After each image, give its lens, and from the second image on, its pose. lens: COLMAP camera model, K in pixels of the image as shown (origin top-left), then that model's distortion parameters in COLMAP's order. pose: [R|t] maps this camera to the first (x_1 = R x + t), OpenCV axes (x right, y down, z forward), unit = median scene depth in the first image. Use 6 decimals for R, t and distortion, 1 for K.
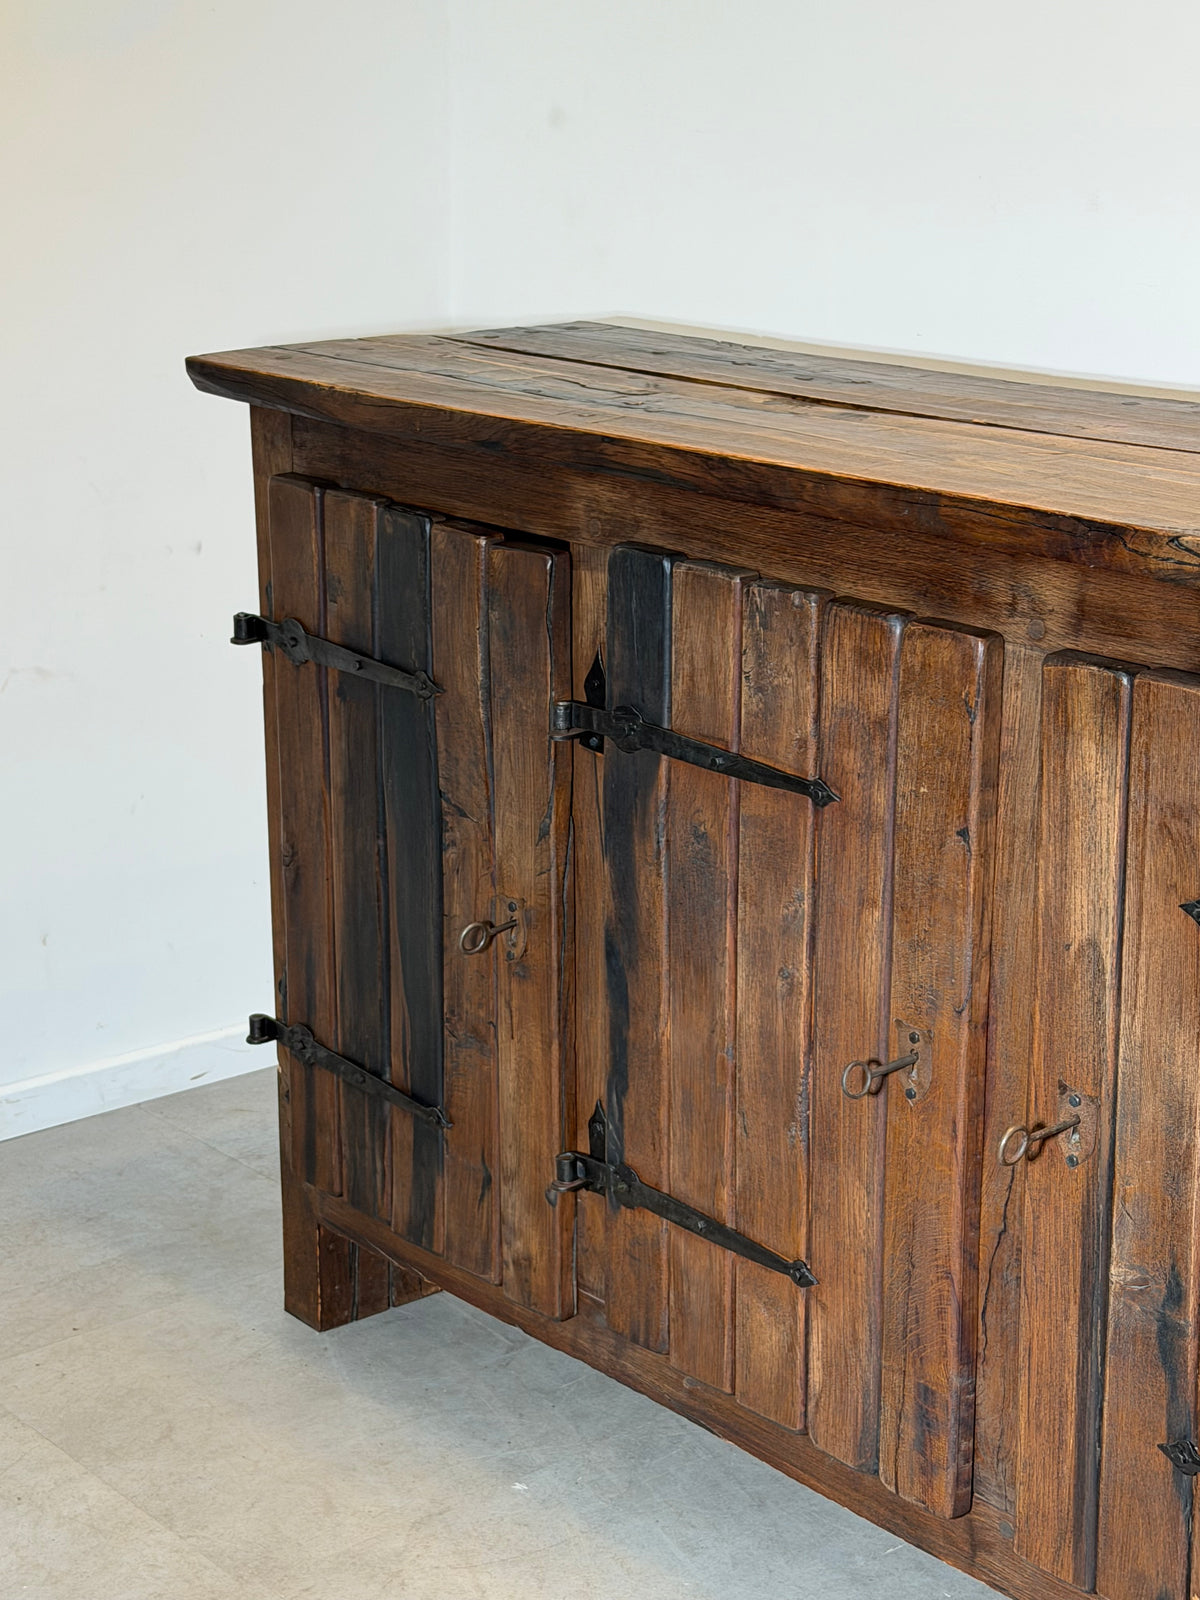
lens RADIAL K [[2849.1, 0, 597.4], [0, 2849.1, 824.0], [0, 0, 1]] dist [0.145835, -0.058287]
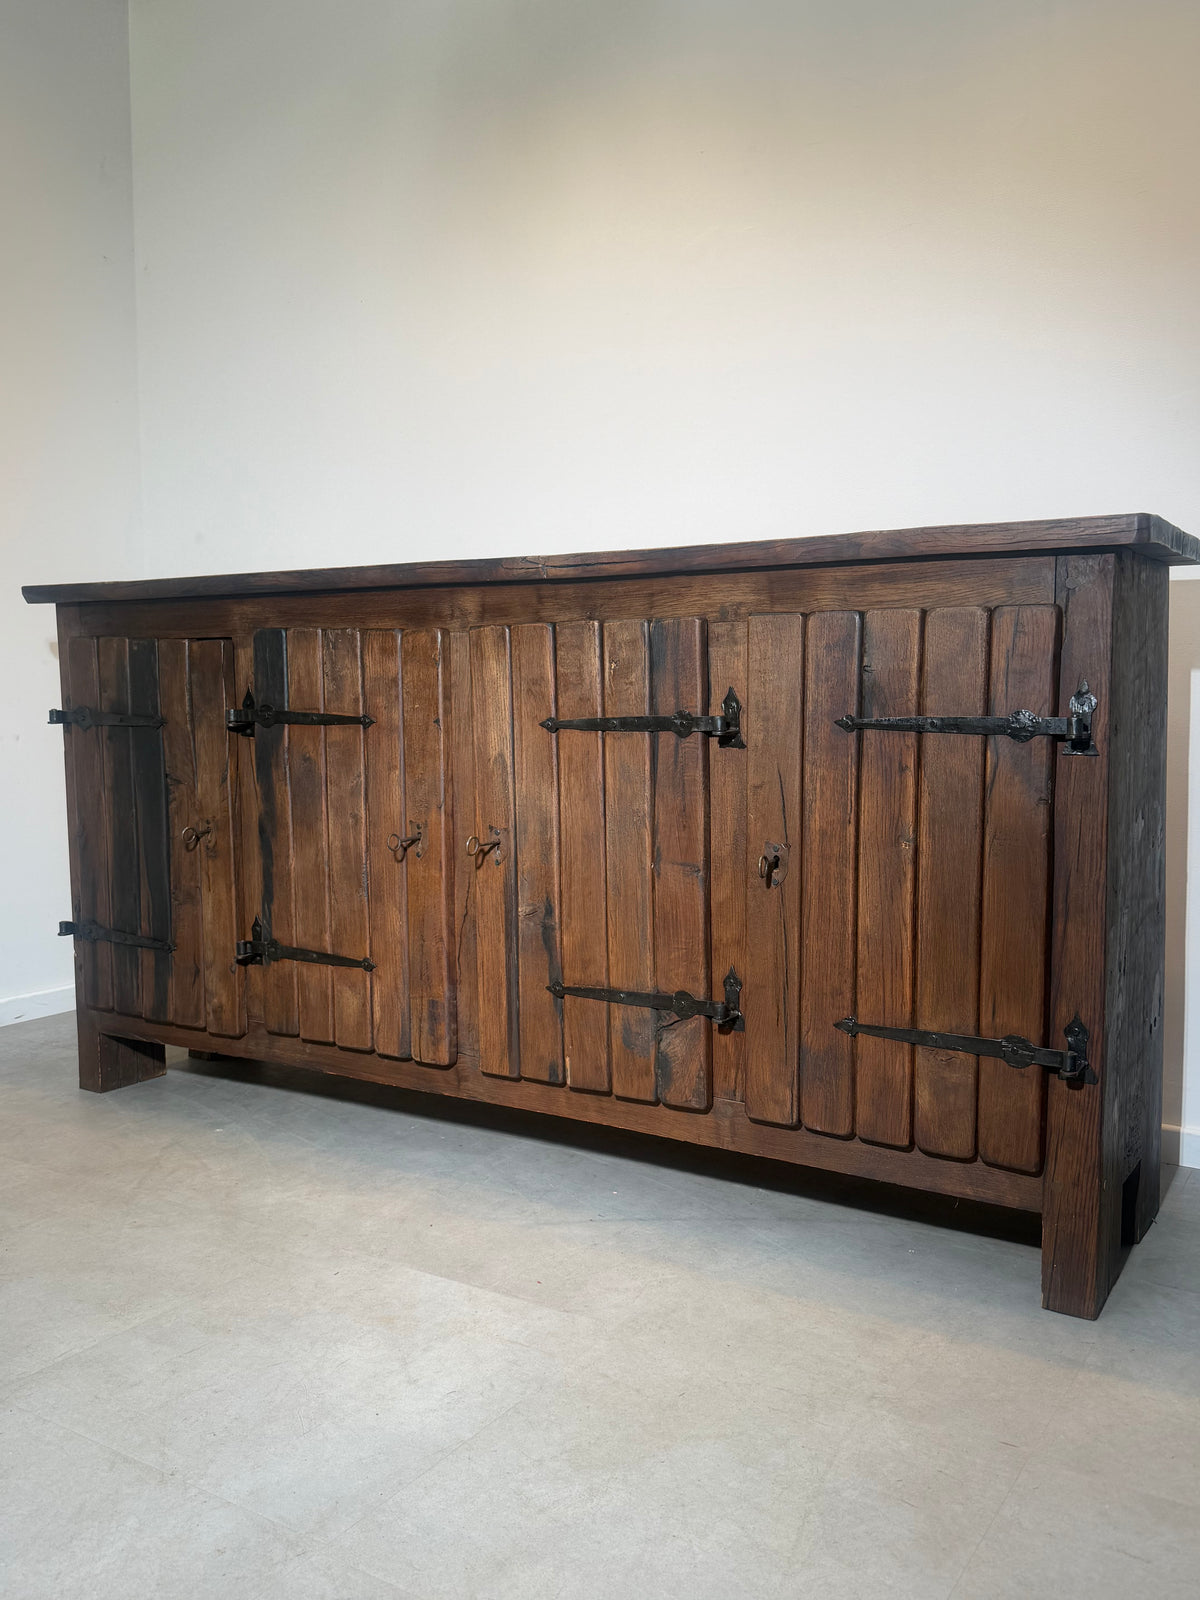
lens RADIAL K [[1308.7, 0, 608.9], [0, 1308.7, 807.7], [0, 0, 1]] dist [0.171307, -0.321428]
pose [[0.951765, -0.035018, 0.304822, -0.051567], [0.095217, 0.978127, -0.184935, 0.249585], [-0.291679, 0.205039, 0.934282, 0.036025]]
